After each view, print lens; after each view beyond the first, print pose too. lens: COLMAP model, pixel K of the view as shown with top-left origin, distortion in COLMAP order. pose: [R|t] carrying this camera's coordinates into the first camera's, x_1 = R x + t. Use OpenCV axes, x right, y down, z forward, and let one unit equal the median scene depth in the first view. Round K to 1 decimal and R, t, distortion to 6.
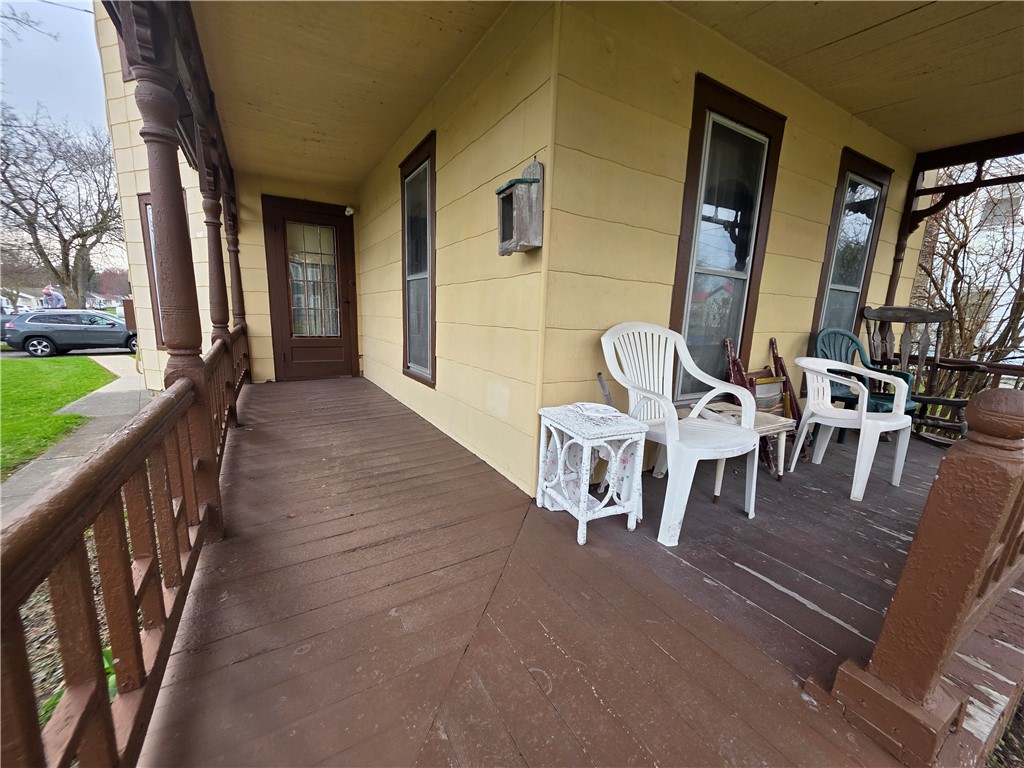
lens RADIAL K [[404.4, 0, 507.9], [0, 404.4, 388.9], [0, 0, 1]] dist [-0.003896, -0.000088]
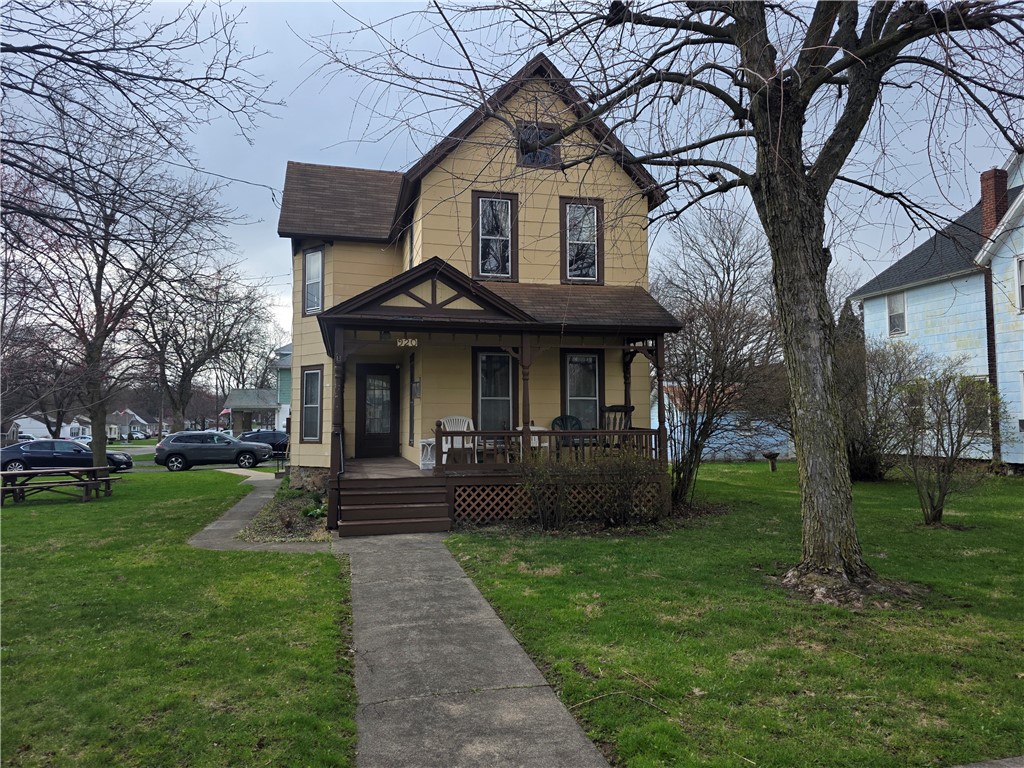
lens RADIAL K [[674.7, 0, 506.7], [0, 674.7, 380.2], [0, 0, 1]] dist [0.055532, -0.051816]
pose [[0.955748, -0.055171, -0.288969, 2.339027], [-0.019781, 0.967983, -0.250236, 0.926551], [0.293522, 0.244878, 0.924056, -4.073215]]
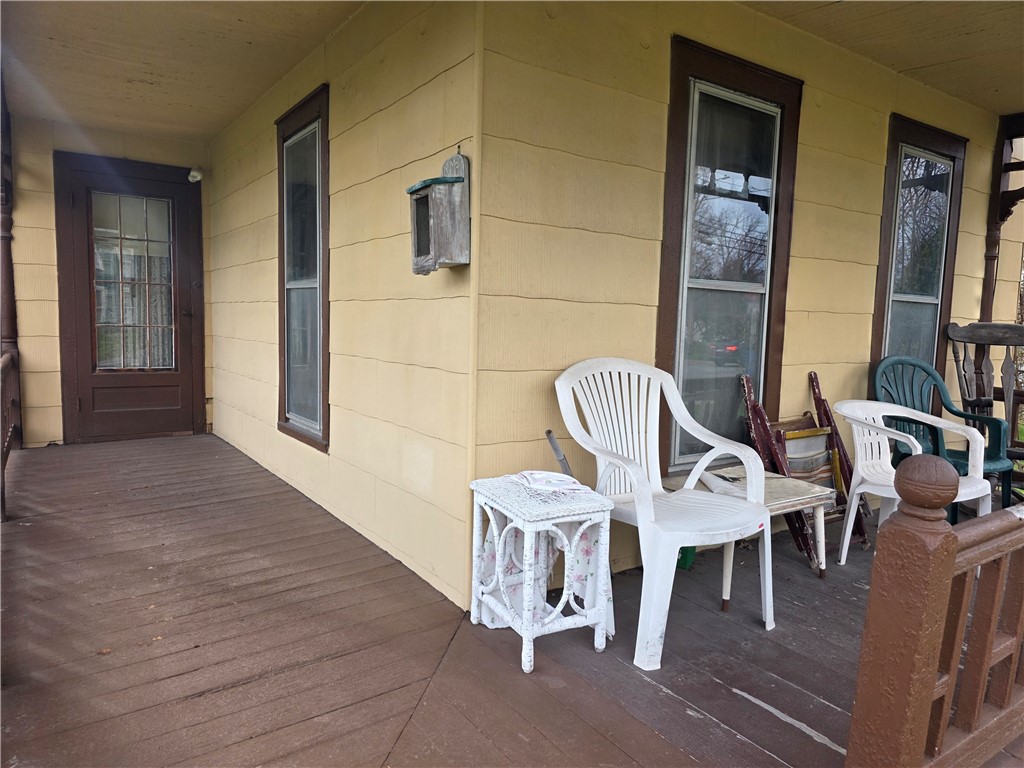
lens RADIAL K [[674.7, 0, 506.7], [0, 674.7, 380.2], [0, 0, 1]] dist [0.055532, -0.051816]
pose [[0.997500, -0.012087, 0.069621, 0.054010], [0.018486, 0.995587, -0.092003, -0.016900], [-0.068202, 0.093060, 0.993322, -0.198555]]
